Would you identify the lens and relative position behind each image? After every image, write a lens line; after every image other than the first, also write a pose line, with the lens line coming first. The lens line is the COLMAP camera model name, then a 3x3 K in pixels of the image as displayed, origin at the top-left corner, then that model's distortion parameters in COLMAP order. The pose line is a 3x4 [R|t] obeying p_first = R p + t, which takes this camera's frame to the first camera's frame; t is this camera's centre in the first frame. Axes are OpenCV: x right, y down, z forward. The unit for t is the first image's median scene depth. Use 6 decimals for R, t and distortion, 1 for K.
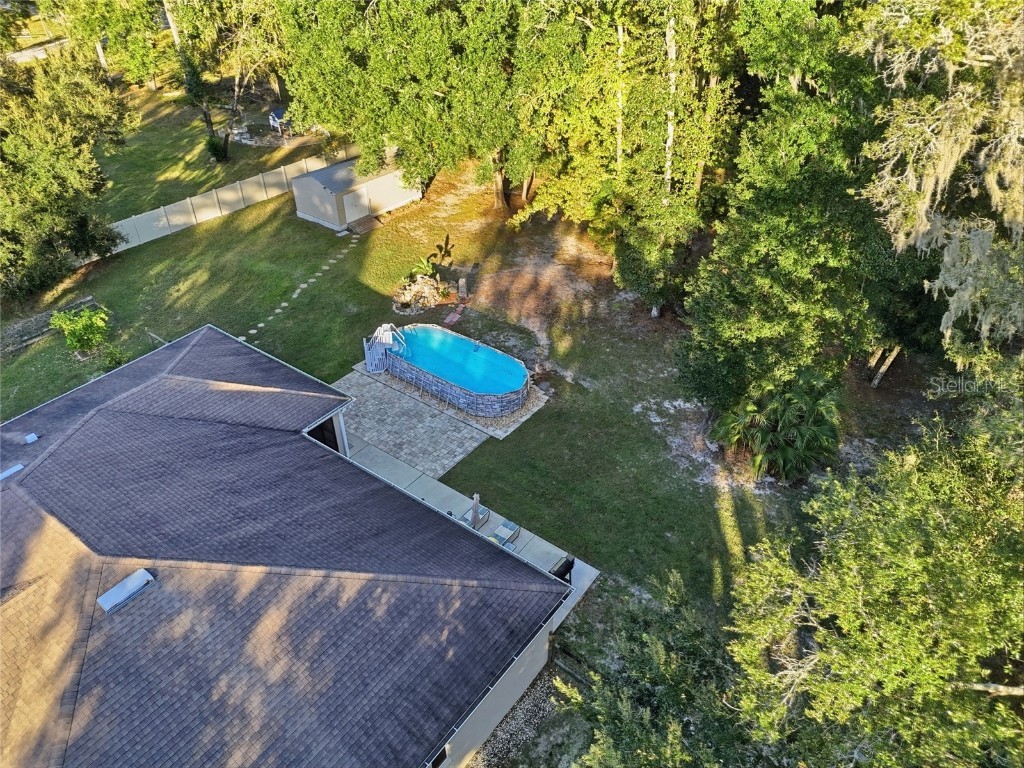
lens RADIAL K [[756.0, 0, 512.0], [0, 756.0, 384.0], [0, 0, 1]] dist [0.063892, -0.050023]
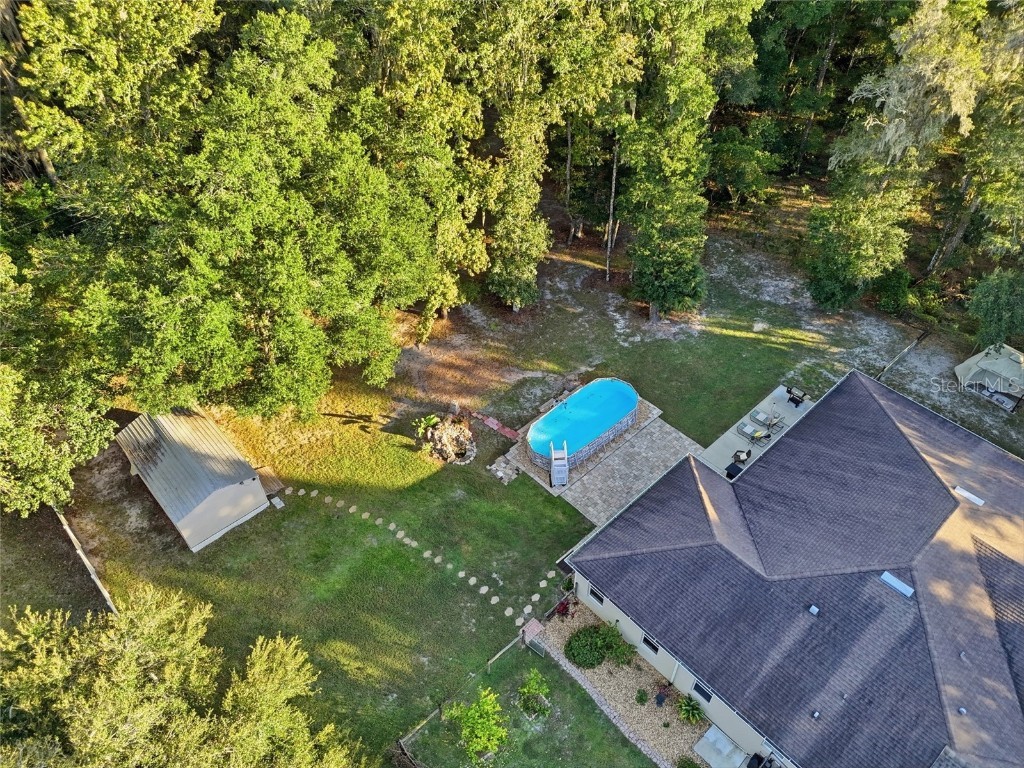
lens RADIAL K [[756.0, 0, 512.0], [0, 756.0, 384.0], [0, 0, 1]] dist [0.063892, -0.050023]
pose [[0.170217, -0.694219, 0.699347, -0.798832], [0.575564, 0.646102, 0.501277, -0.656168], [-0.799845, 0.317193, 0.509545, 0.377173]]
